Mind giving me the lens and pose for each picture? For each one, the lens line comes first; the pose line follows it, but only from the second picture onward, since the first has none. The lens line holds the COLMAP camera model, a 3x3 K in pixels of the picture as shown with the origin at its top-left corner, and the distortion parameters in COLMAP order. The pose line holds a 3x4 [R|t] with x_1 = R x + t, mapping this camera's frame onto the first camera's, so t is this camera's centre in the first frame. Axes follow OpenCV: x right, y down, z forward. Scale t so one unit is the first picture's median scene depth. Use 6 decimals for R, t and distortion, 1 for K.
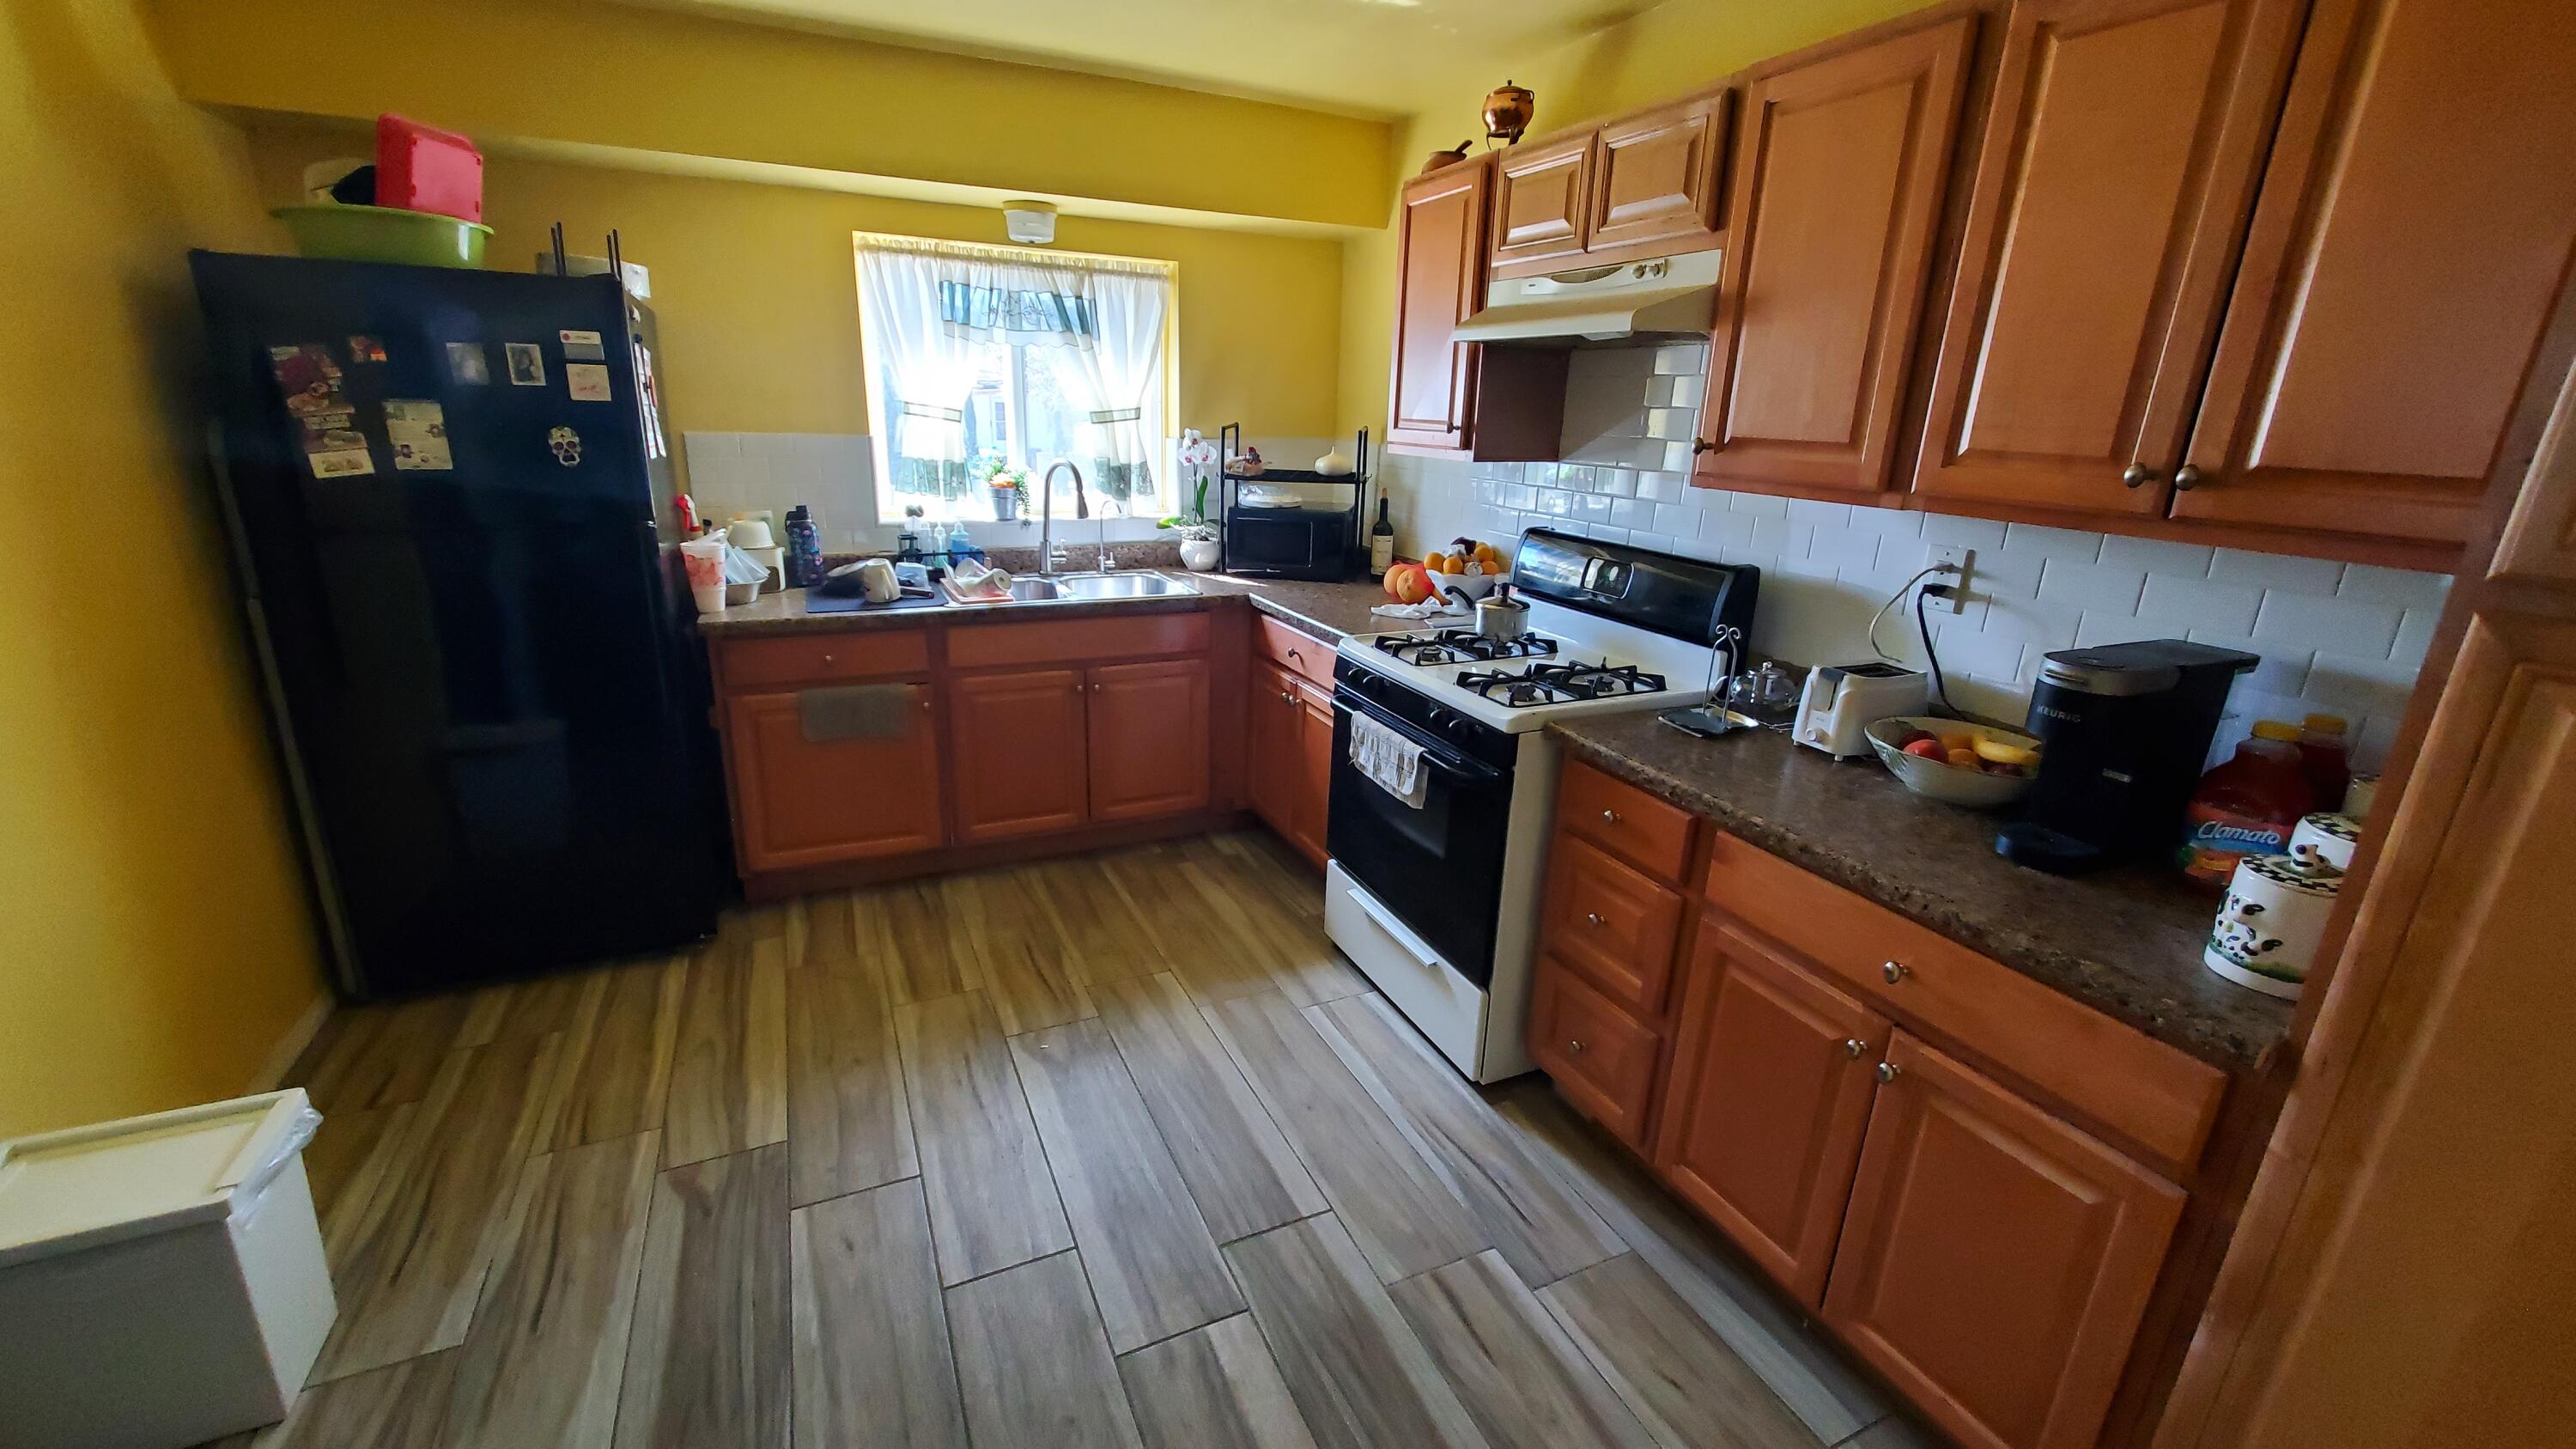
lens RADIAL K [[1015.0, 0, 1267.8], [0, 1015.0, 722.6], [0, 0, 1]] dist [0.004616, -0.001063]
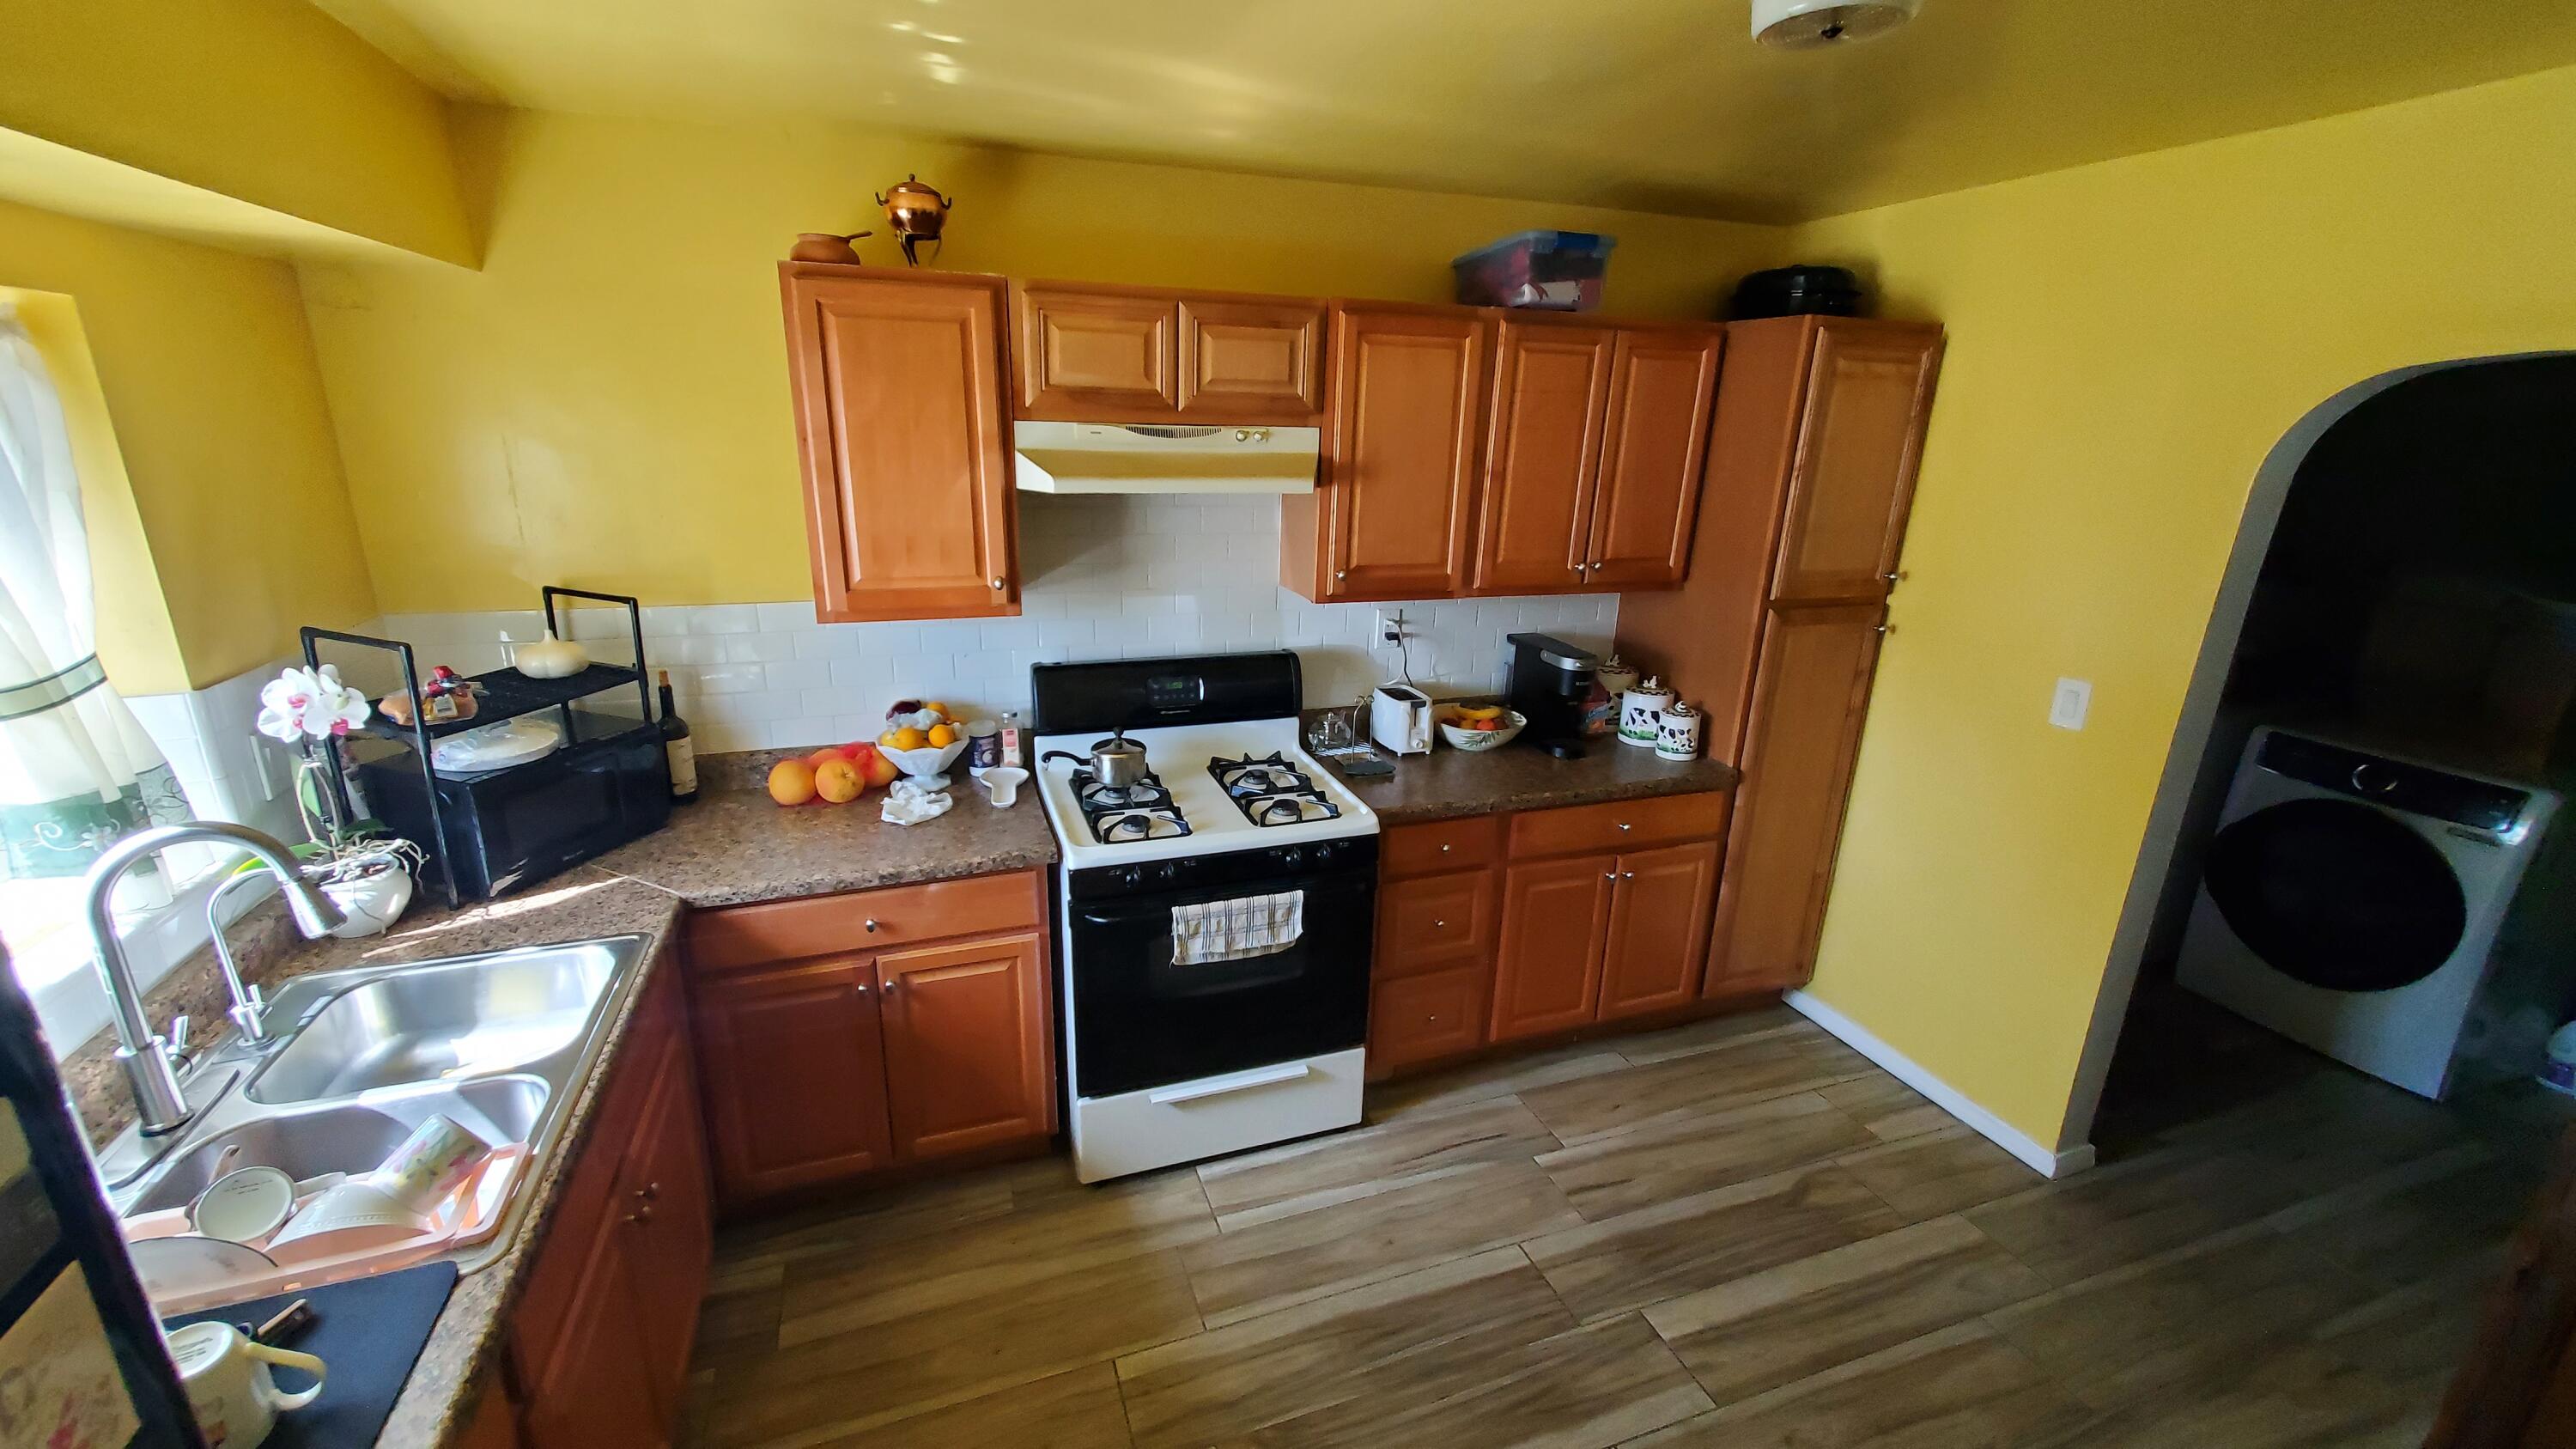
lens RADIAL K [[1015.0, 0, 1266.8], [0, 1015.0, 717.2], [0, 0, 1]] dist [0.004616, -0.001063]
pose [[0.092220, -0.313732, 0.945023, -0.715419], [0.280509, 0.918815, 0.277658, -0.401341], [-0.955411, 0.239482, 0.172738, 0.737050]]
